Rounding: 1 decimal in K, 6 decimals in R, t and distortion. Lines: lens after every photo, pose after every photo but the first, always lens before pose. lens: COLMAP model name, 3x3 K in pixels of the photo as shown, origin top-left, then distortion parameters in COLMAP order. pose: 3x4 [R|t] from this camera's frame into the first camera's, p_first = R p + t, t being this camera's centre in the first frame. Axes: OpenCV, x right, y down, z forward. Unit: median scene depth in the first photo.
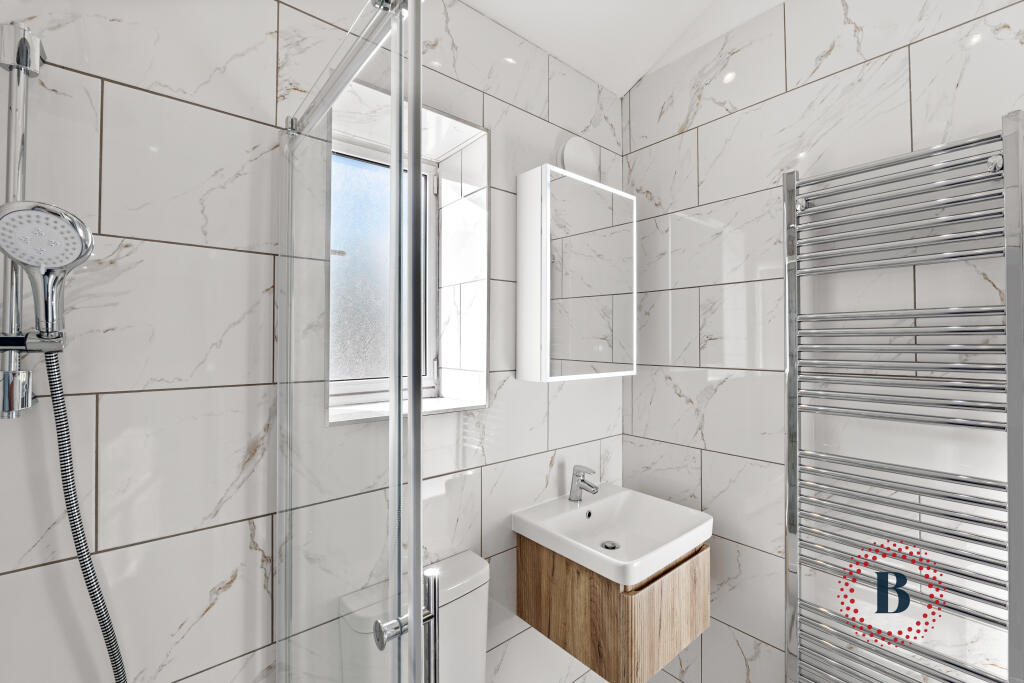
lens RADIAL K [[436.8, 0, 514.0], [0, 436.8, 334.1], [0, 0, 1]] dist [-0.013290, -0.000013]
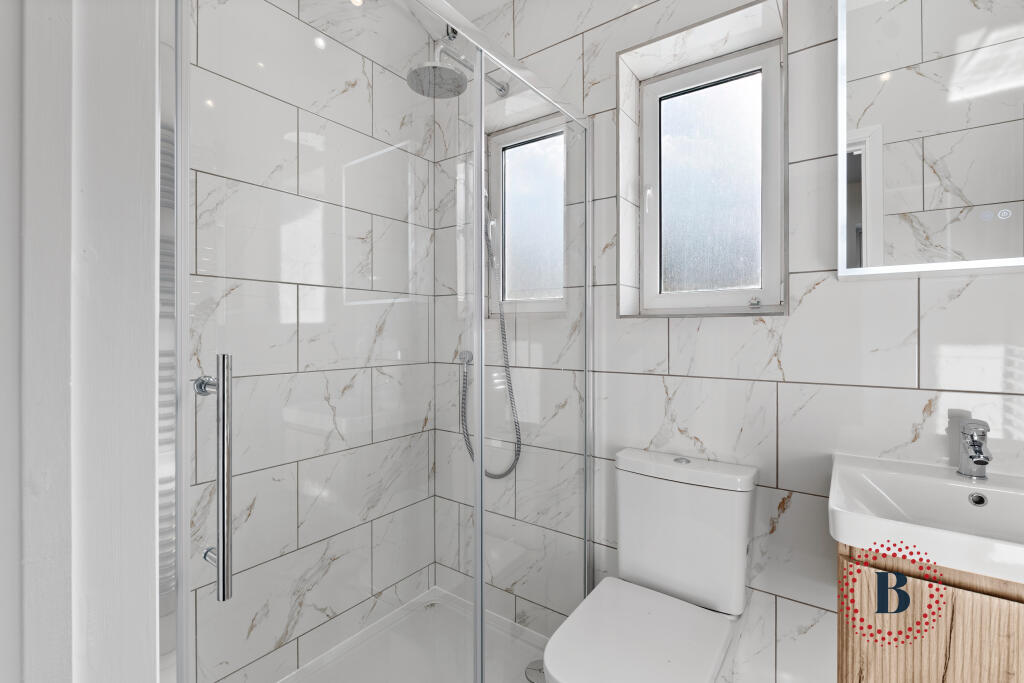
lens RADIAL K [[458.1, 0, 517.7], [0, 458.1, 330.4], [0, 0, 1]] dist [-0.003607, 0.000265]
pose [[0.244006, -0.001826, -0.969772, 0.700796], [0.019798, 0.999799, 0.003099, 0.190791], [0.969572, -0.019956, 0.243993, 0.276430]]
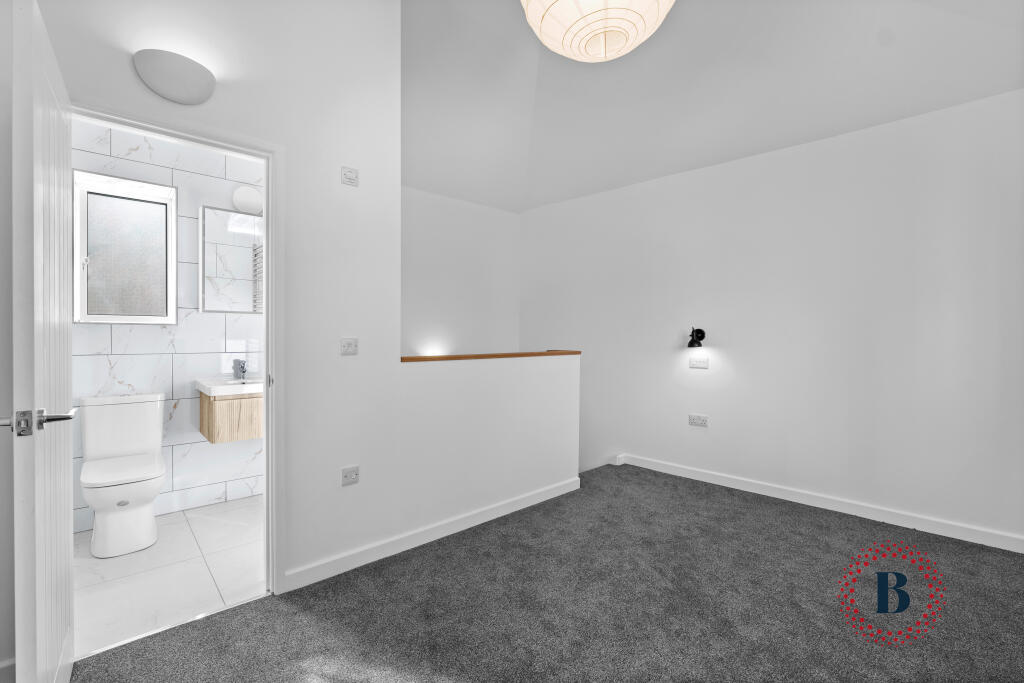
lens RADIAL K [[458.9, 0, 512.0], [0, 458.9, 341.5], [0, 0, 1]] dist [-0.004033, -0.000221]
pose [[0.999291, 0.006802, 0.037021, 1.462449], [-0.007984, 0.999460, 0.031868, 0.167347], [-0.036784, -0.032141, 0.998806, -1.225327]]
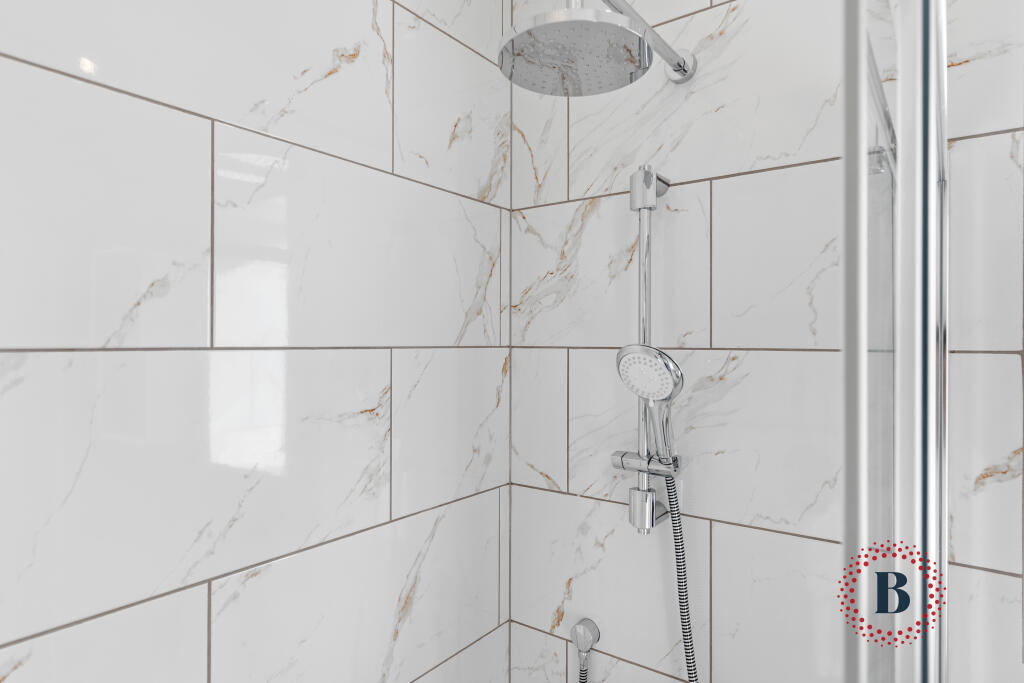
lens RADIAL K [[579.3, 0, 540.1], [0, 579.3, 342.1], [0, 0, 1]] dist [0.002706, 0.000653]
pose [[0.250518, 0.003931, -0.968104, 0.091394], [0.013356, 0.999883, 0.007516, -0.154740], [0.968020, -0.014812, 0.250436, 0.198066]]
